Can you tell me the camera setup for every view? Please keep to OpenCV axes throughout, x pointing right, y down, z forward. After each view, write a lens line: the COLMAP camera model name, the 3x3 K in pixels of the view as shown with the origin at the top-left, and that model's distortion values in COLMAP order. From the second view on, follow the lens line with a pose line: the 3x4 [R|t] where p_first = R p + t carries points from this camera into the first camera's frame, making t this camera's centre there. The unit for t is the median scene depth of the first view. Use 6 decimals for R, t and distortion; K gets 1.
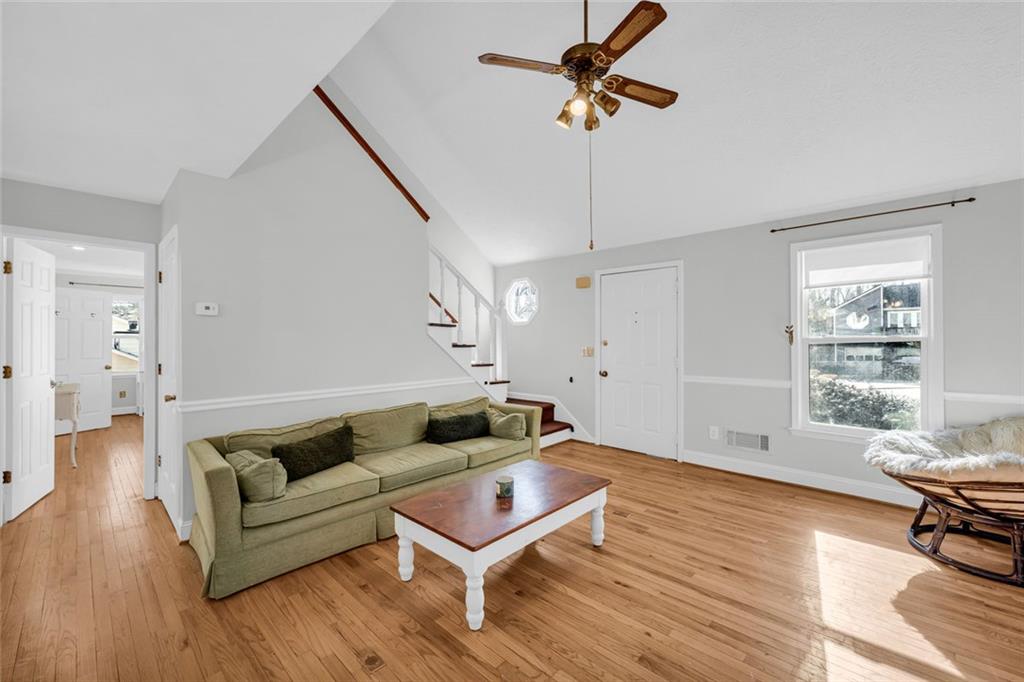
lens RADIAL K [[419.1, 0, 507.1], [0, 419.1, 337.6], [0, 0, 1]] dist [0.000336, 0.000003]
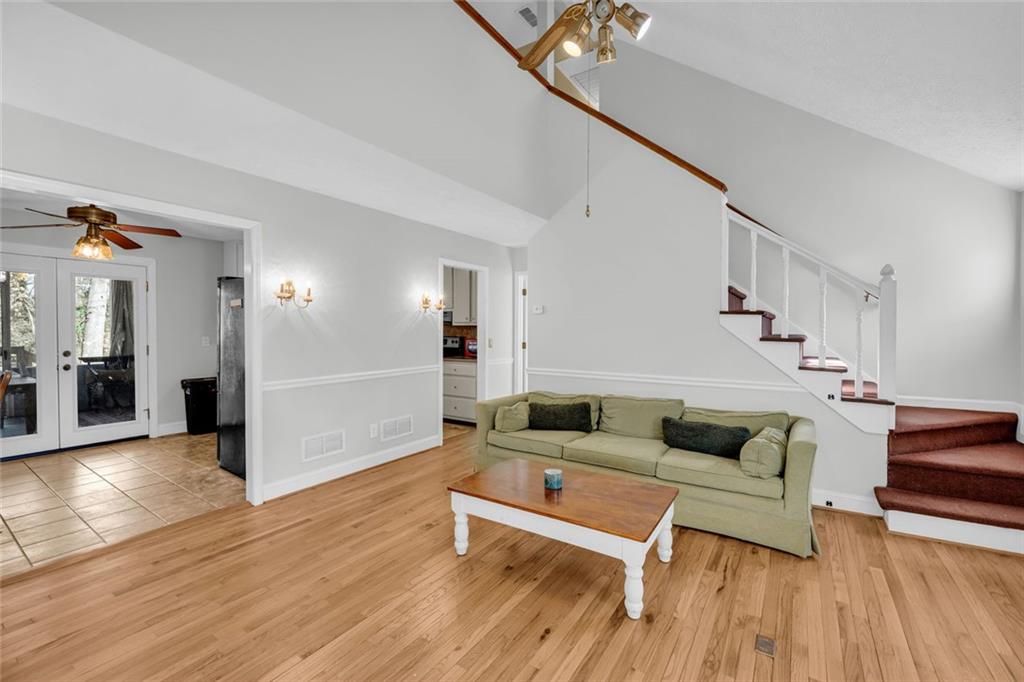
lens RADIAL K [[419.1, 0, 503.5], [0, 419.1, 337.0], [0, 0, 1]] dist [0.000336, 0.000003]
pose [[0.181901, 0.027601, -0.982929, 1.090073], [0.003809, 0.999579, 0.028773, -0.016371], [0.983309, -0.008978, 0.181720, 0.808750]]
